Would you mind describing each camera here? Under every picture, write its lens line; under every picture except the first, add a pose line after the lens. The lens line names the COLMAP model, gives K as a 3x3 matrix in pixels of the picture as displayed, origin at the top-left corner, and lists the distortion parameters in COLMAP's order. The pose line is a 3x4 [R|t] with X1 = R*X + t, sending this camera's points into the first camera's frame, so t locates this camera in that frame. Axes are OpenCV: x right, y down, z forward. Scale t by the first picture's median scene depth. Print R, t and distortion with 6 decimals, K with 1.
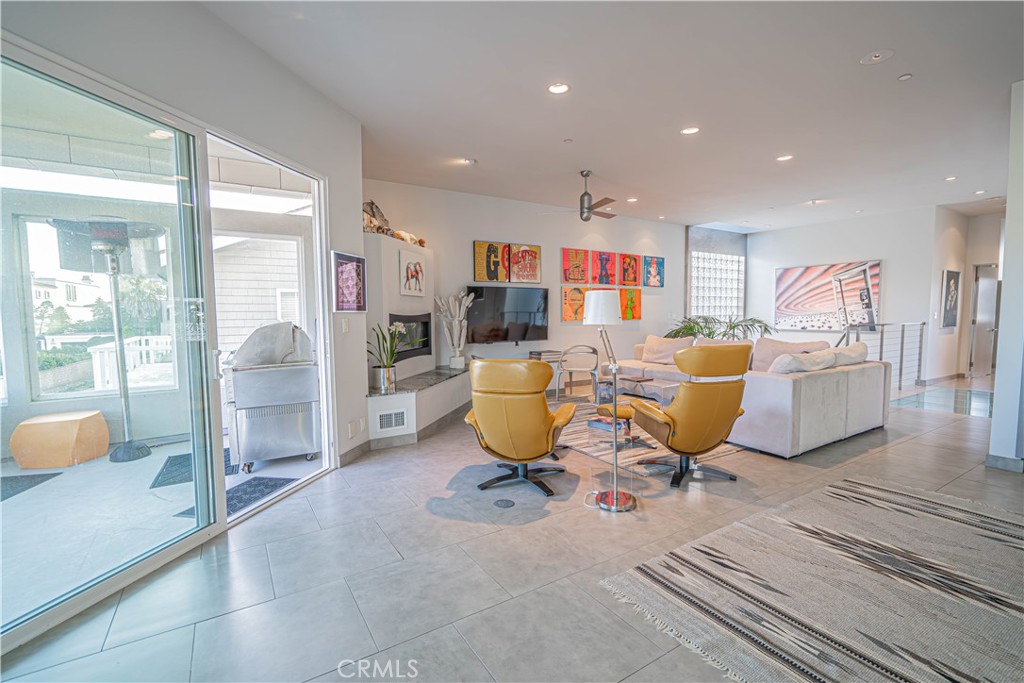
lens RADIAL K [[460.8, 0, 515.9], [0, 460.8, 344.4], [0, 0, 1]] dist [-0.010446, 0.001665]
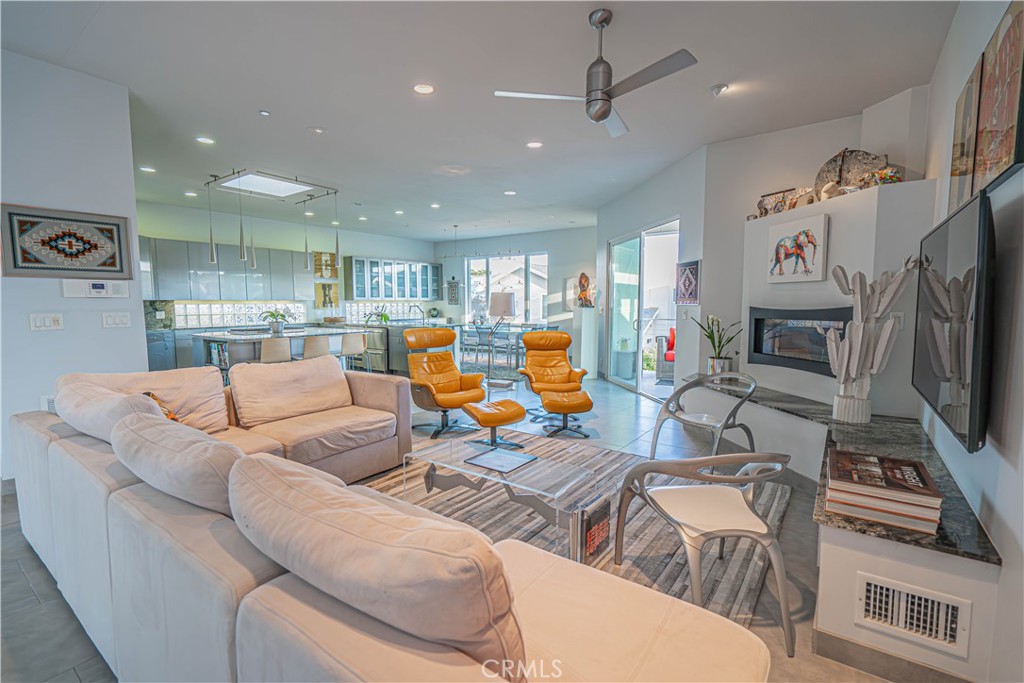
lens RADIAL K [[461.5, 0, 513.3], [0, 461.5, 341.1], [0, 0, 1]] dist [0.001586, 0.000727]
pose [[-0.930320, 0.040904, -0.364460, 0.342296], [-0.015118, 0.988639, 0.149547, -0.089833], [0.366437, 0.144636, -0.919132, 1.172506]]
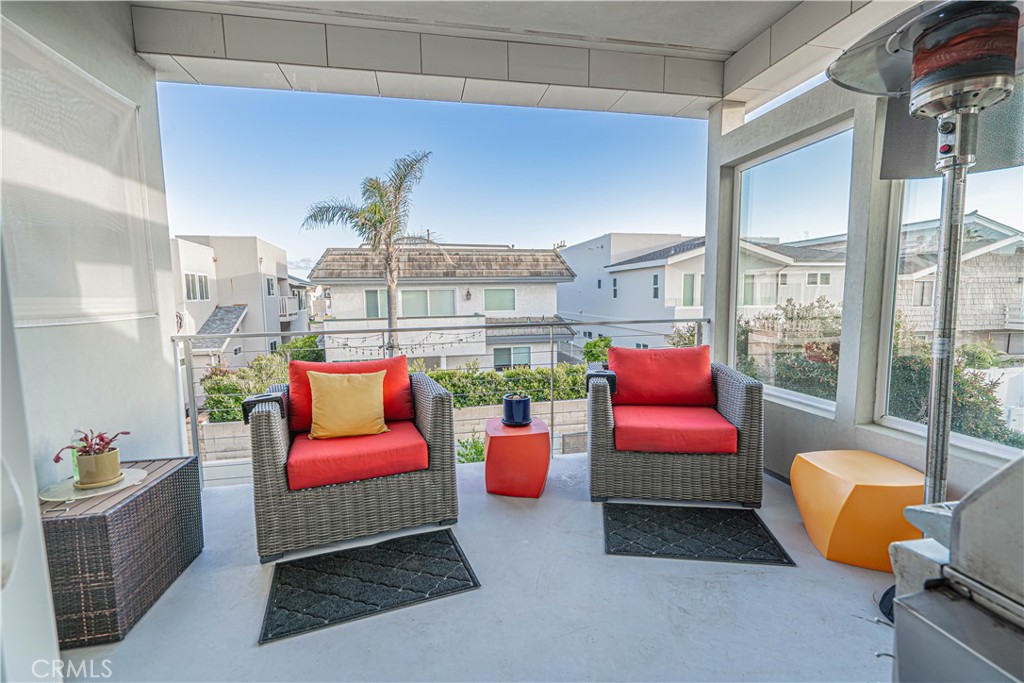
lens RADIAL K [[460.8, 0, 515.9], [0, 460.8, 344.4], [0, 0, 1]] dist [-0.010446, 0.001665]
pose [[-0.354088, 0.112477, -0.928424, -0.222284], [-0.046571, 0.989389, 0.137625, -0.021906], [0.934052, 0.091969, -0.345093, 0.479858]]
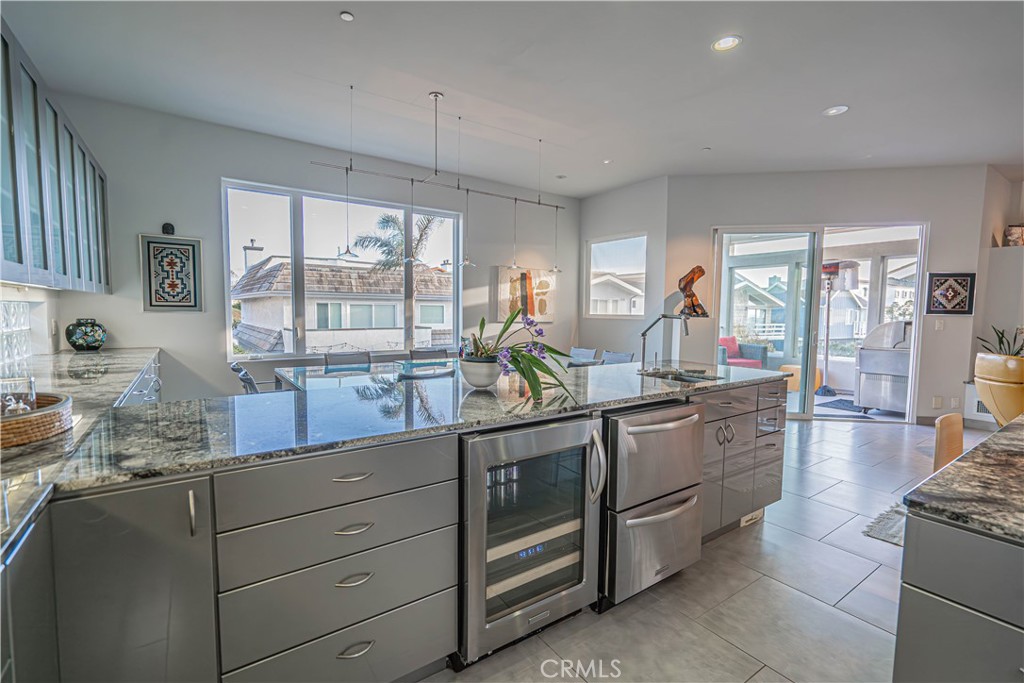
lens RADIAL K [[460.8, 0, 515.9], [0, 460.8, 344.4], [0, 0, 1]] dist [-0.010446, 0.001665]
pose [[0.051099, 0.083015, -0.995237, 0.514328], [-0.080019, 0.993676, 0.078776, 0.005653], [0.995483, 0.075613, 0.057419, -0.181866]]
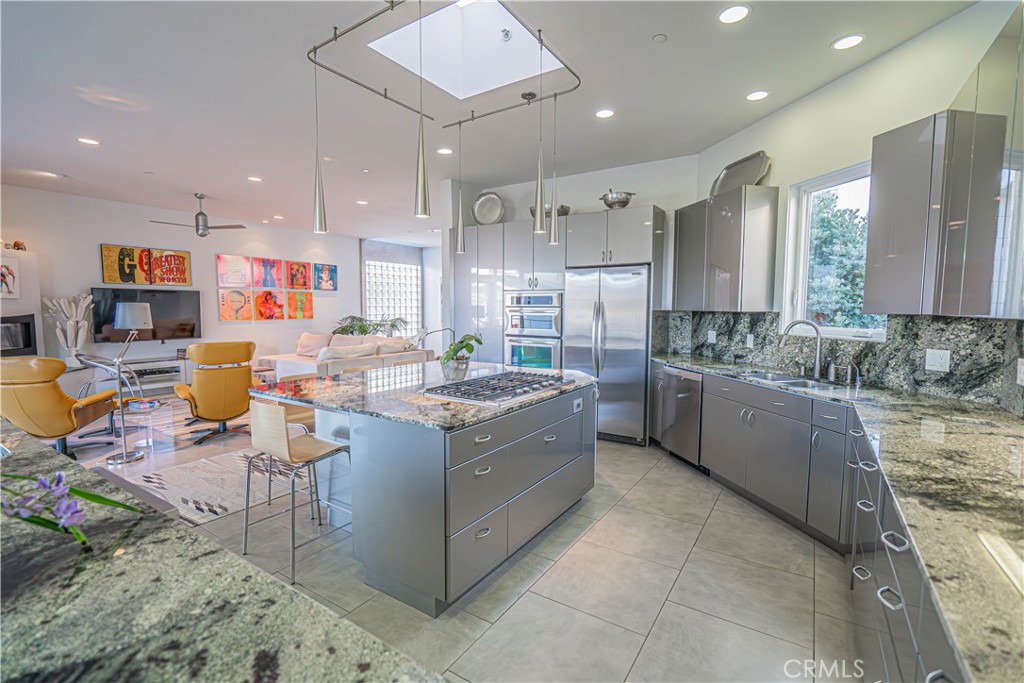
lens RADIAL K [[461.5, 0, 513.3], [0, 461.5, 341.1], [0, 0, 1]] dist [0.001586, 0.000727]
pose [[0.911248, -0.020874, 0.411329, 0.310235], [0.018170, 0.999780, 0.010483, -0.000376], [-0.411457, -0.002079, 0.911427, -0.320096]]
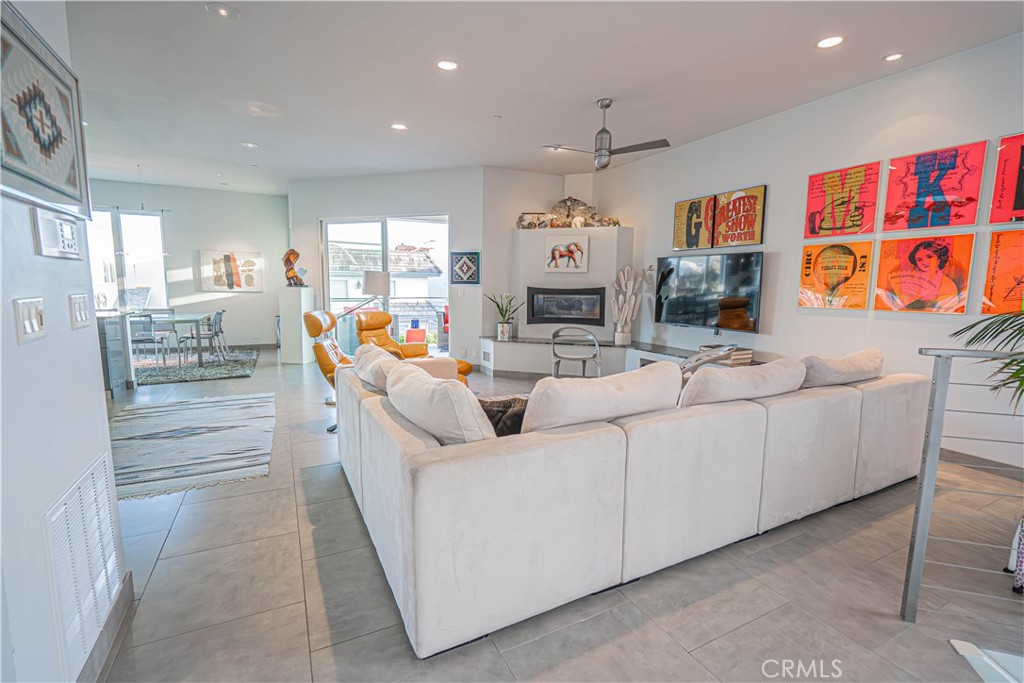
lens RADIAL K [[460.8, 0, 515.9], [0, 460.8, 344.4], [0, 0, 1]] dist [-0.010446, 0.001665]
pose [[-0.087444, 0.133540, -0.987178, 0.771823], [-0.077843, 0.987028, 0.140415, -0.061168], [0.993123, 0.089123, -0.075914, 0.761702]]
